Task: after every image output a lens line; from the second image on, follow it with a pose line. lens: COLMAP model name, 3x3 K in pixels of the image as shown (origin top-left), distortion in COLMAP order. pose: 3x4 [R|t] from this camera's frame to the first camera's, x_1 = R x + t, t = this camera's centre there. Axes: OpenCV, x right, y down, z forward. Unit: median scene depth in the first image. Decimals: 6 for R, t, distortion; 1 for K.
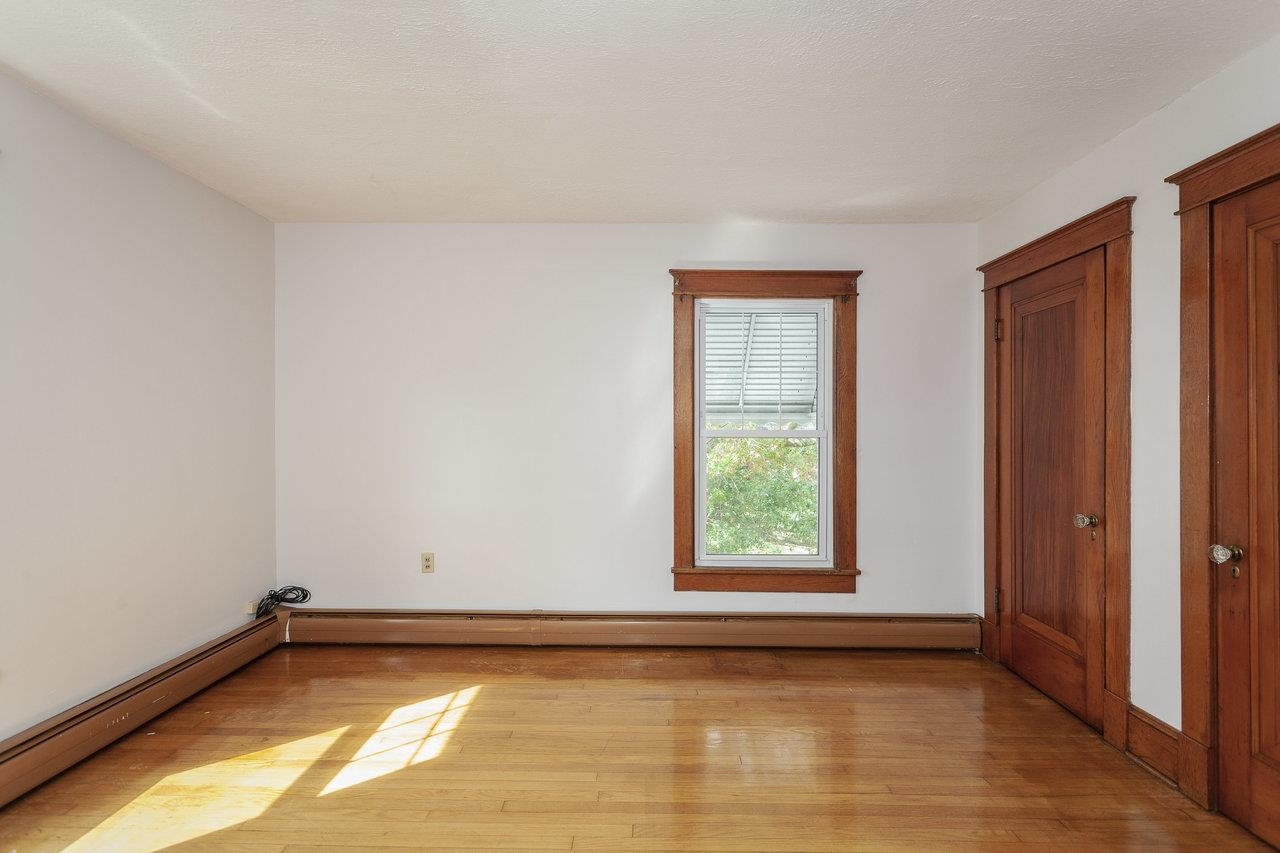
lens RADIAL K [[615.0, 0, 651.4], [0, 615.0, 434.9], [0, 0, 1]] dist [0.003141, 0.001011]
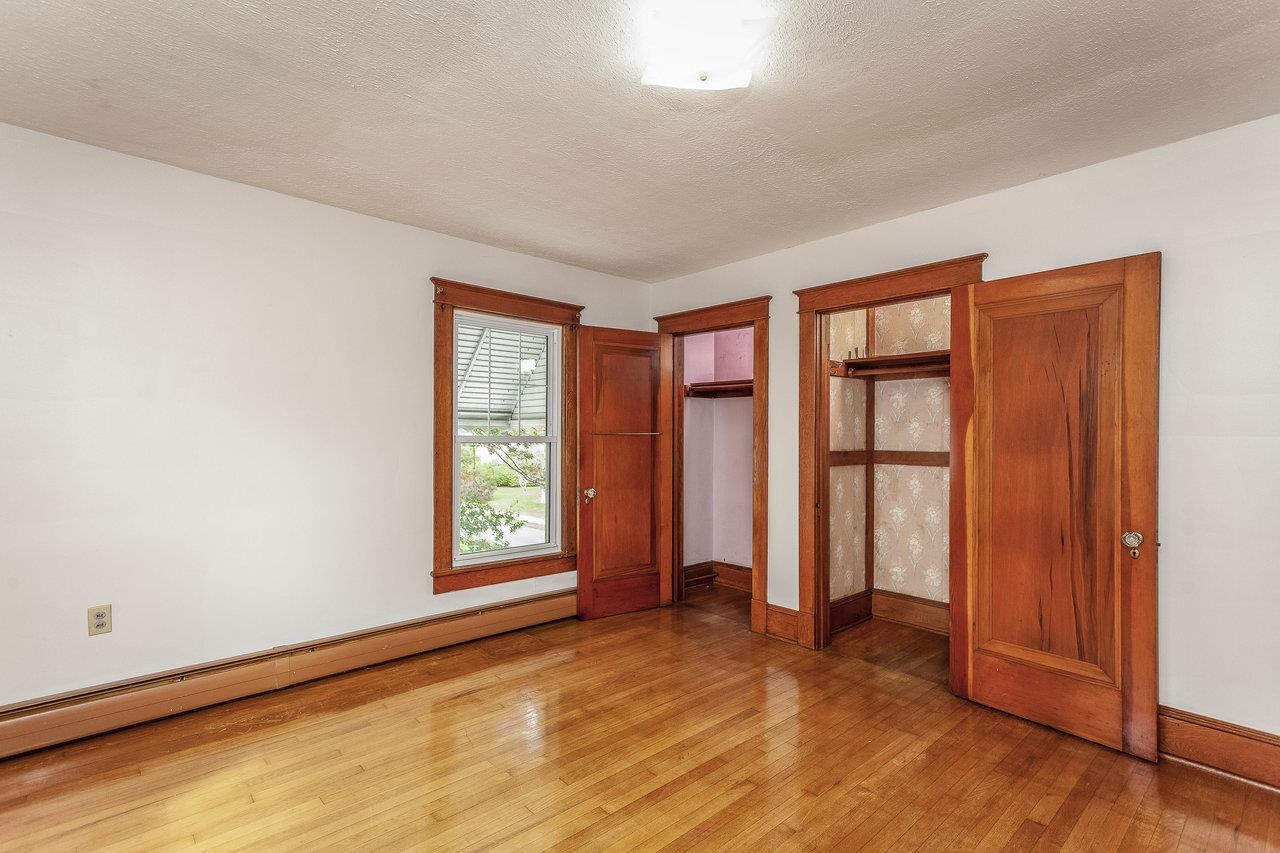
lens RADIAL K [[615.0, 0, 651.3], [0, 615.0, 424.1], [0, 0, 1]] dist [0.003141, 0.001011]
pose [[0.718966, 0.012656, 0.694930, -0.413091], [0.004741, 0.999722, -0.023112, -0.001456], [-0.695029, 0.019911, 0.718706, 0.022435]]
